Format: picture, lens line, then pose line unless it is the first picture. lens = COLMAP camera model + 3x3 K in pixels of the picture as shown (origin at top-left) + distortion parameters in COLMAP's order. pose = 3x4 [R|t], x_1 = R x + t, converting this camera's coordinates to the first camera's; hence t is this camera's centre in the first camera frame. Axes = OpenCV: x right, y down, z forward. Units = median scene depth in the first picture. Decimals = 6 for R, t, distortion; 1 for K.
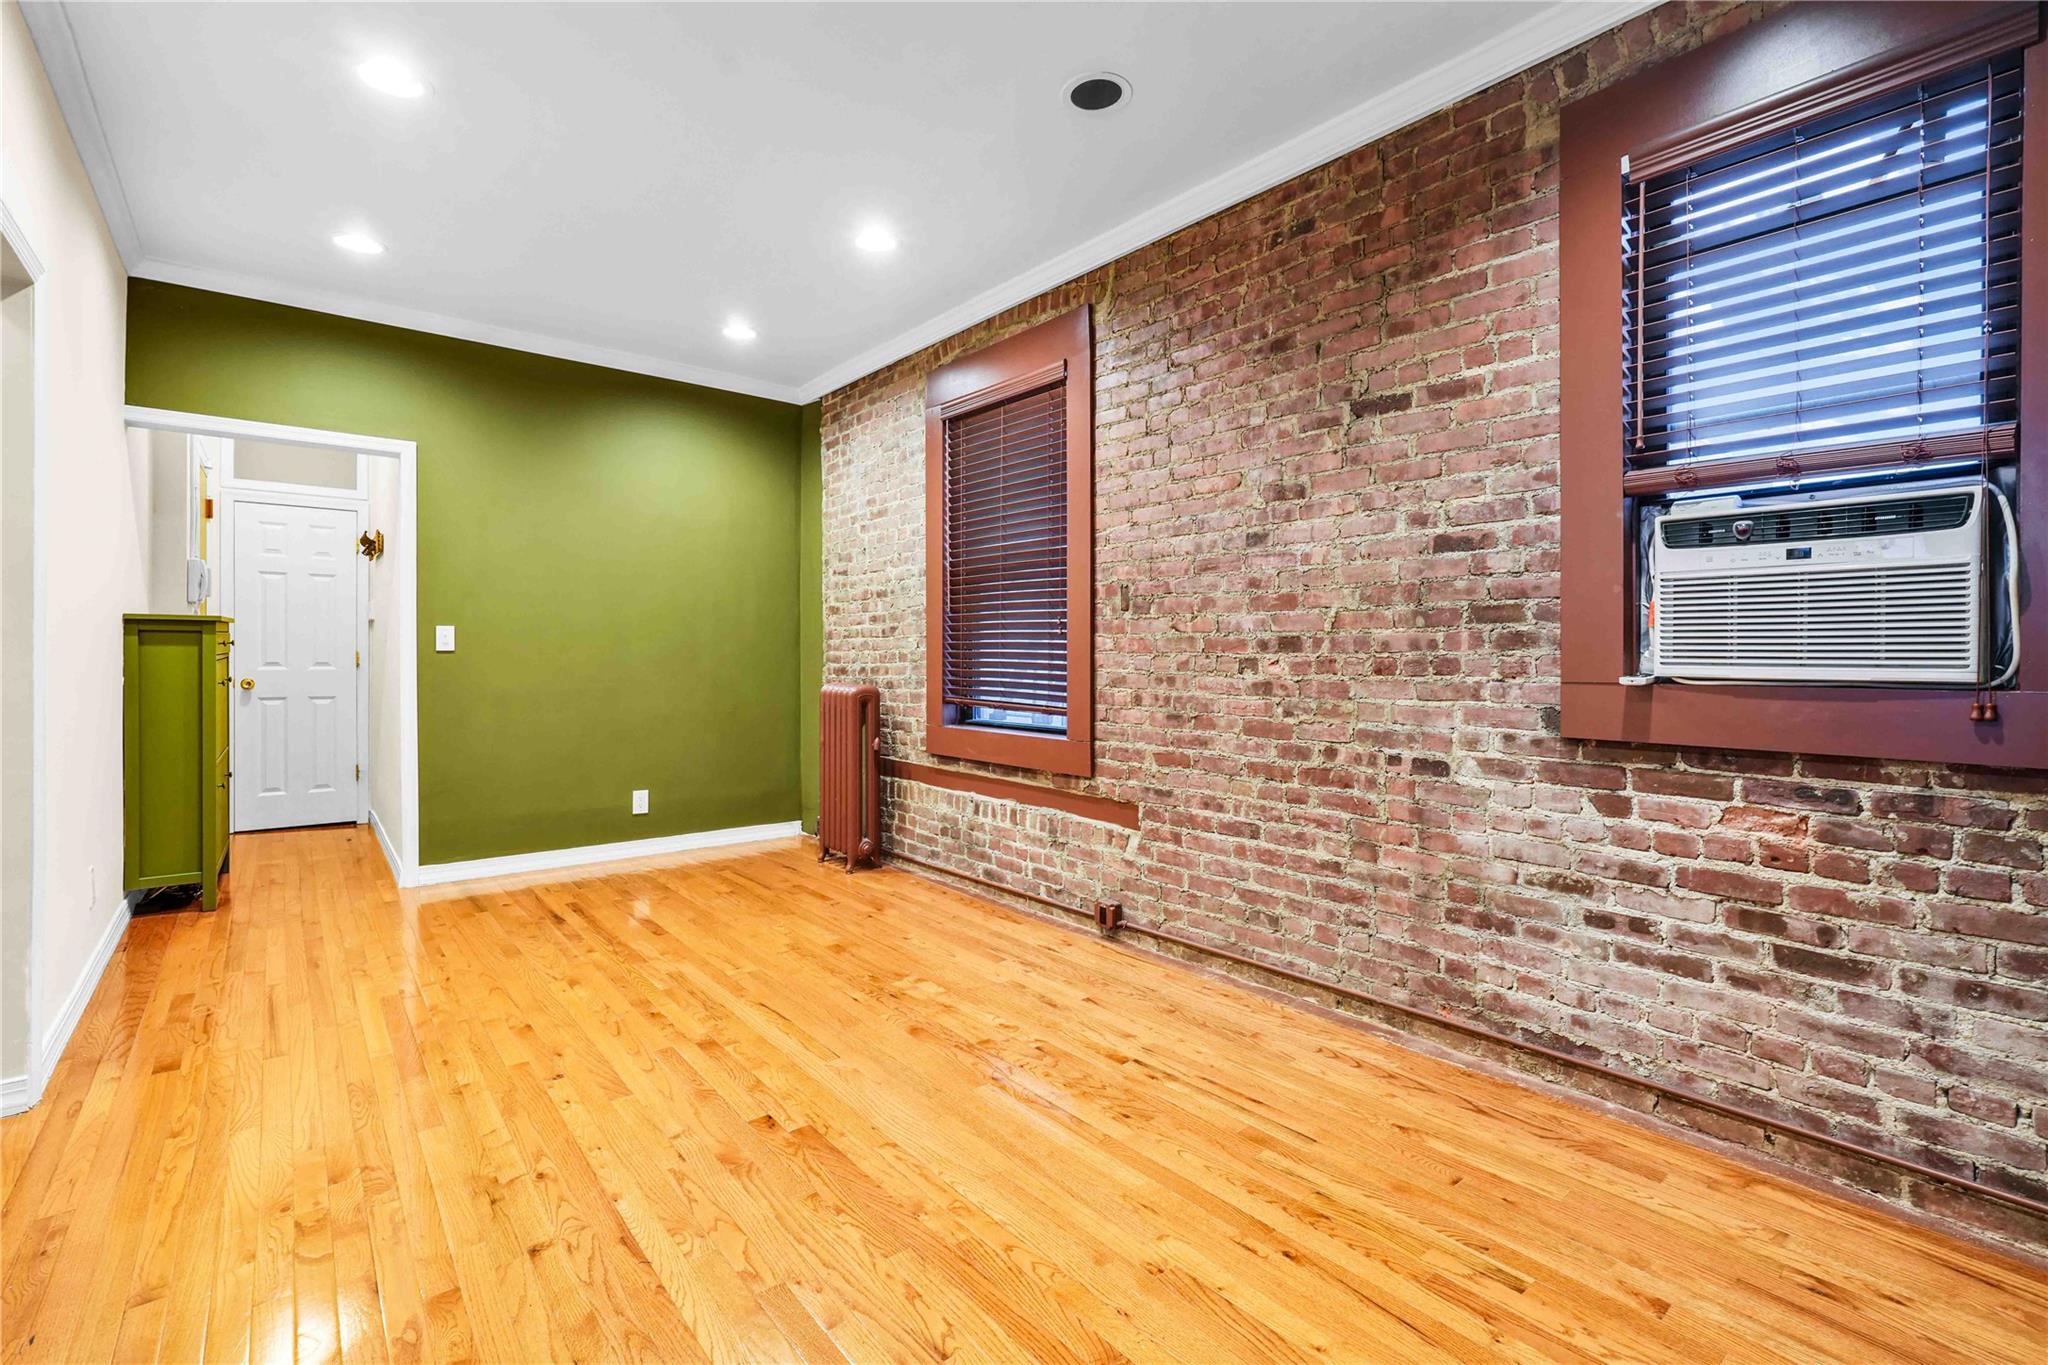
lens RADIAL K [[902.8, 0, 1019.2], [0, 902.8, 664.5], [0, 0, 1]] dist [-0.002967, -0.000062]
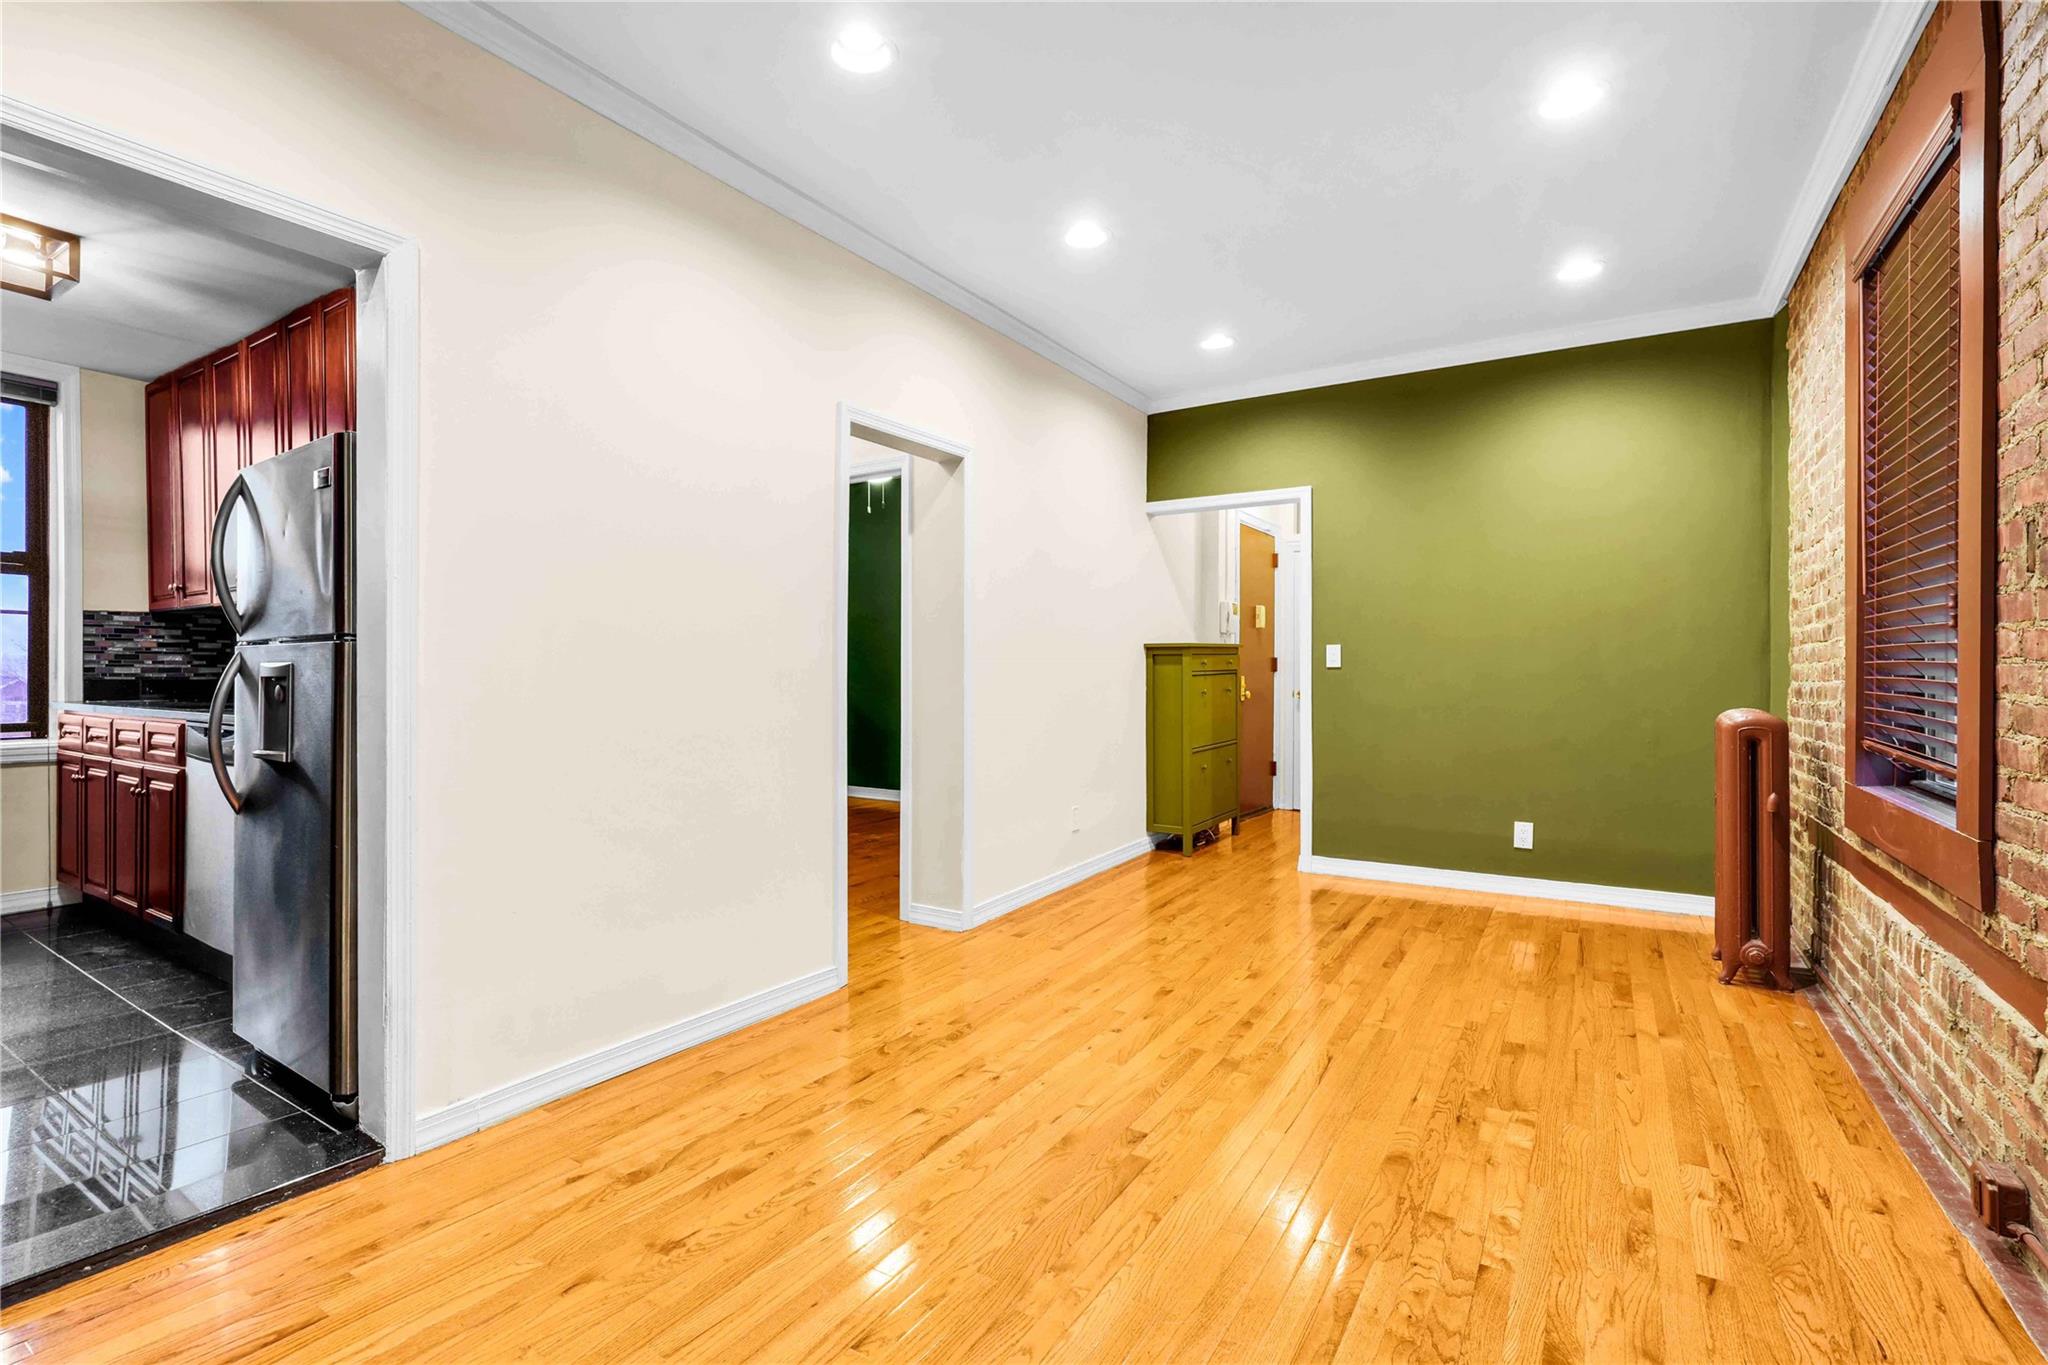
lens RADIAL K [[918.8, 0, 1029.2], [0, 918.8, 681.6], [0, 0, 1]] dist [-0.002895, 0.000186]
pose [[0.324206, 0.006734, -0.945963, 0.399628], [-0.006279, 0.999968, 0.004967, -0.001275], [0.945966, 0.004330, 0.324237, 0.346567]]
